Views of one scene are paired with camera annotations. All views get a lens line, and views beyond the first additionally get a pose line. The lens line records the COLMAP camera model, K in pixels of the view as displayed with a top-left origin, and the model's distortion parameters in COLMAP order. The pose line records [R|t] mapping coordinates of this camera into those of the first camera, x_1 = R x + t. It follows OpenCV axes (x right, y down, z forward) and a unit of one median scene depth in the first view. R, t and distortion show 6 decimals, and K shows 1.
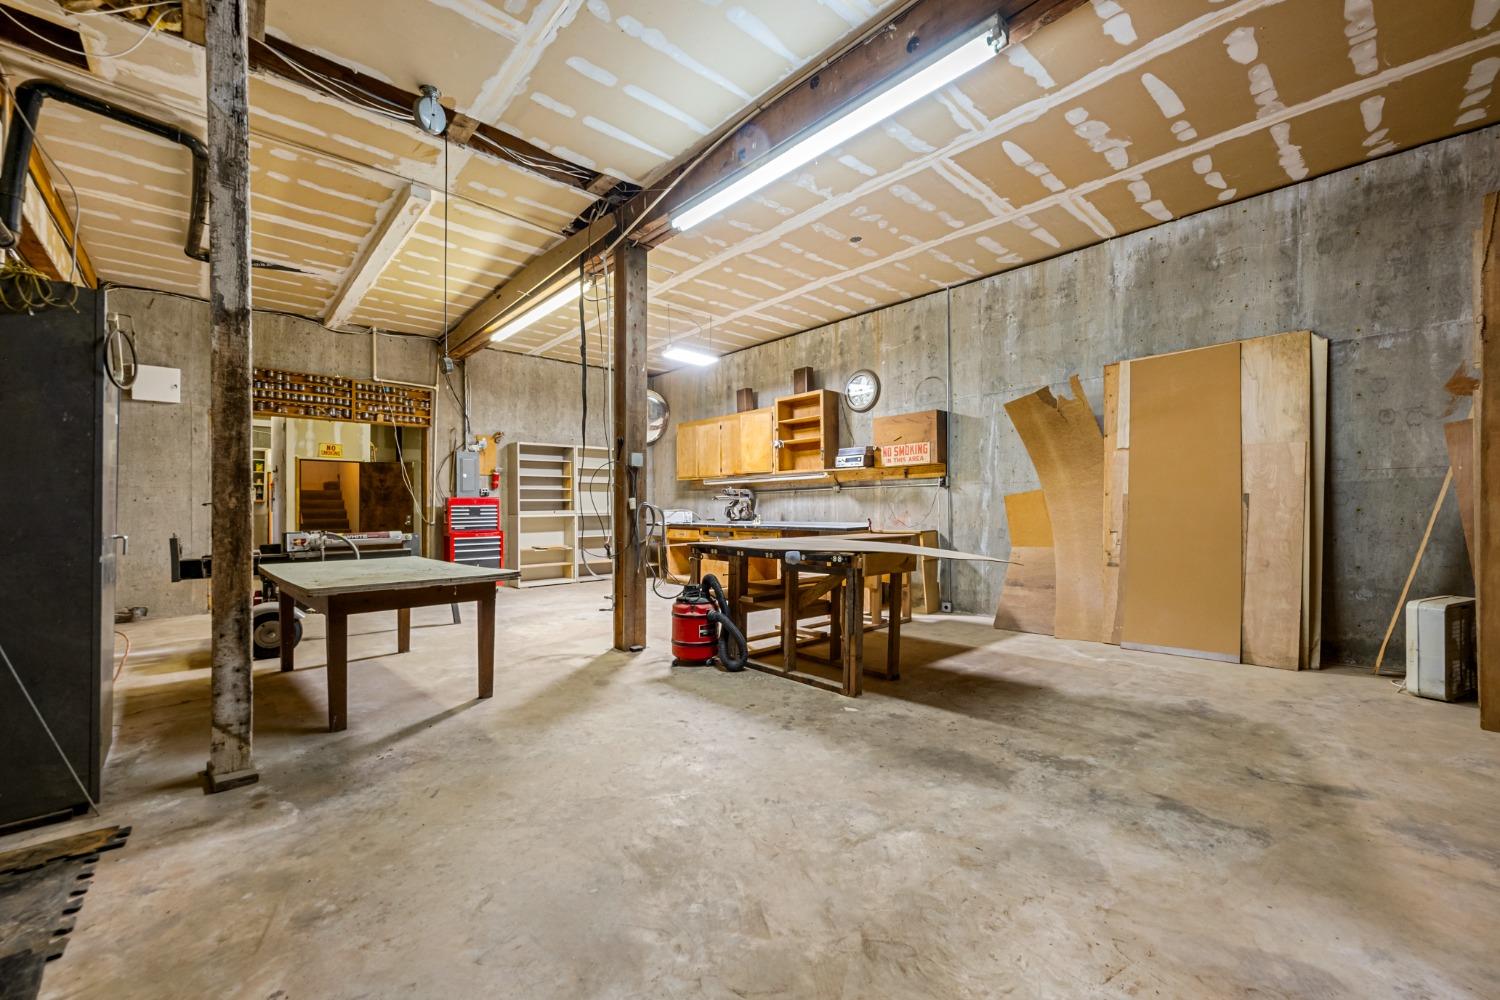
lens RADIAL K [[595.0, 0, 739.1], [0, 595.0, 502.6], [0, 0, 1]] dist [-0.003782, 0.001507]
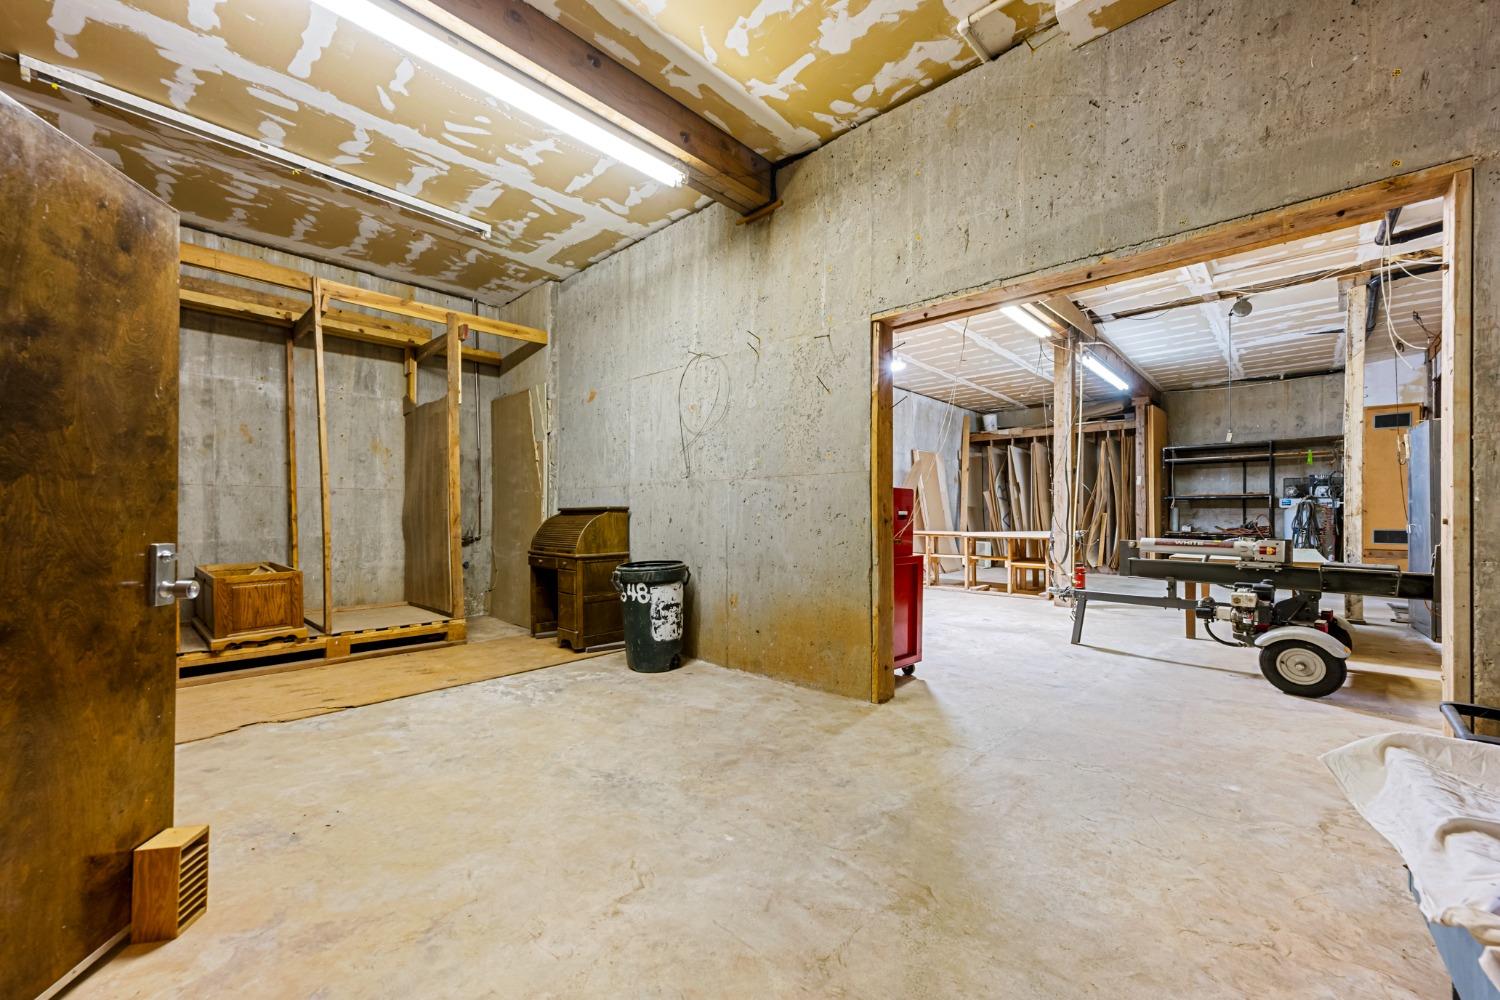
lens RADIAL K [[595.0, 0, 737.0], [0, 595.0, 513.1], [0, 0, 1]] dist [-0.003782, 0.001507]
pose [[-0.069928, 0.006808, 0.997529, -1.285470], [-0.012524, 0.999892, -0.007702, 0.021820], [-0.997473, -0.013032, -0.069836, 1.528997]]
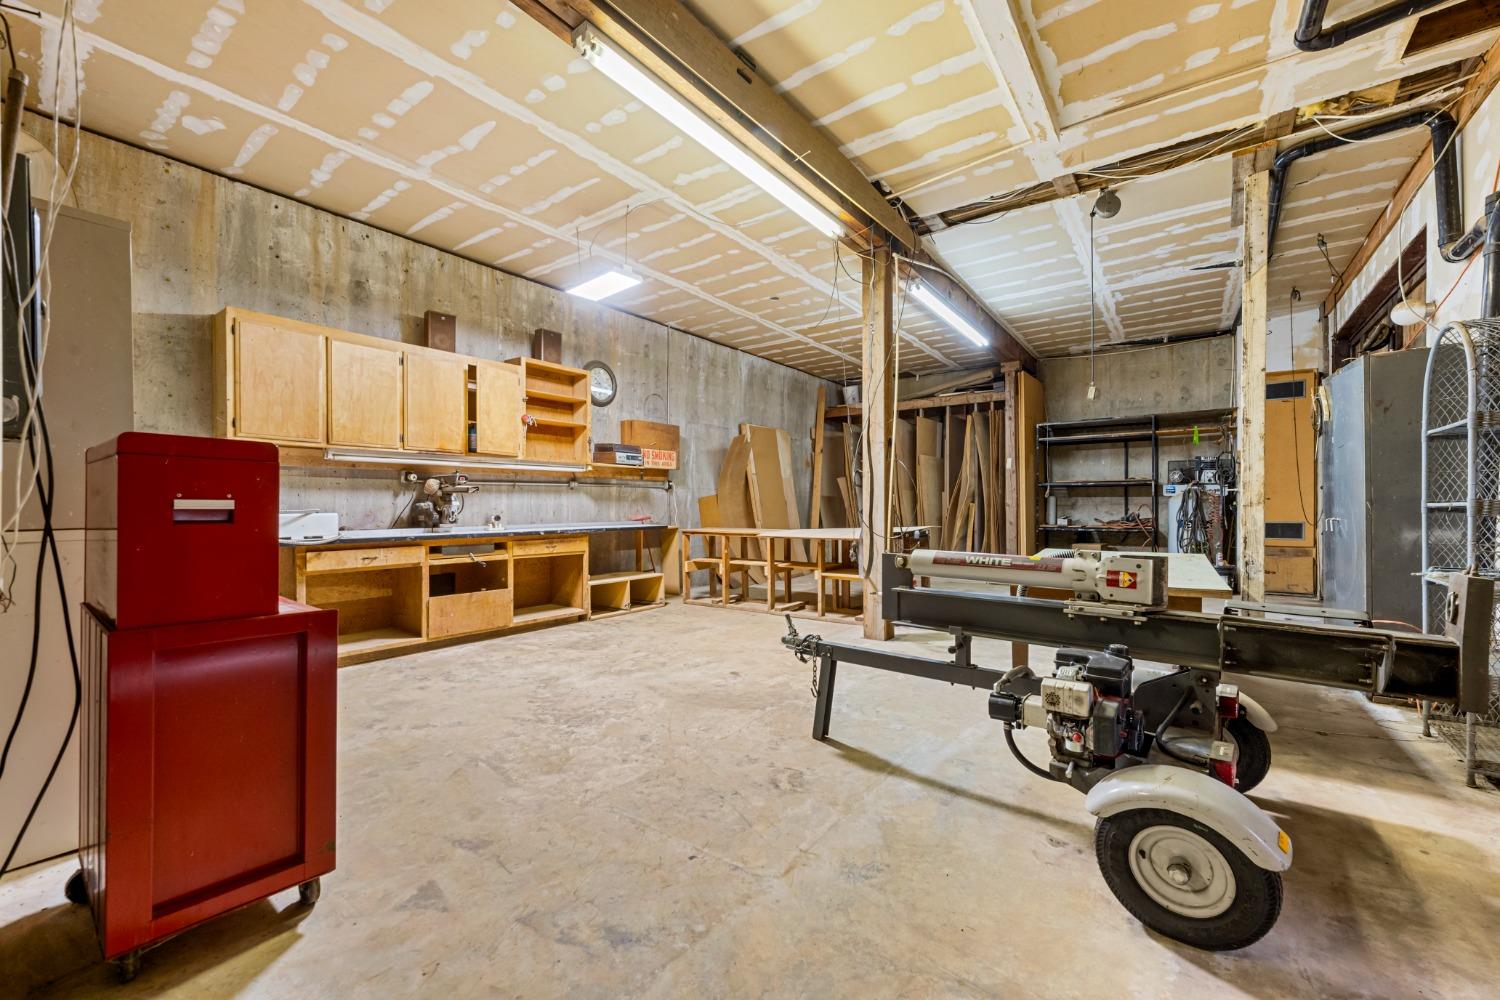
lens RADIAL K [[595.0, 0, 751.4], [0, 595.0, 506.0], [0, 0, 1]] dist [-0.003782, 0.001507]
pose [[-0.194700, 0.005131, 0.980850, -0.918840], [-0.006816, 0.999955, -0.006584, 0.014584], [-0.980839, -0.007967, -0.194656, 1.124470]]
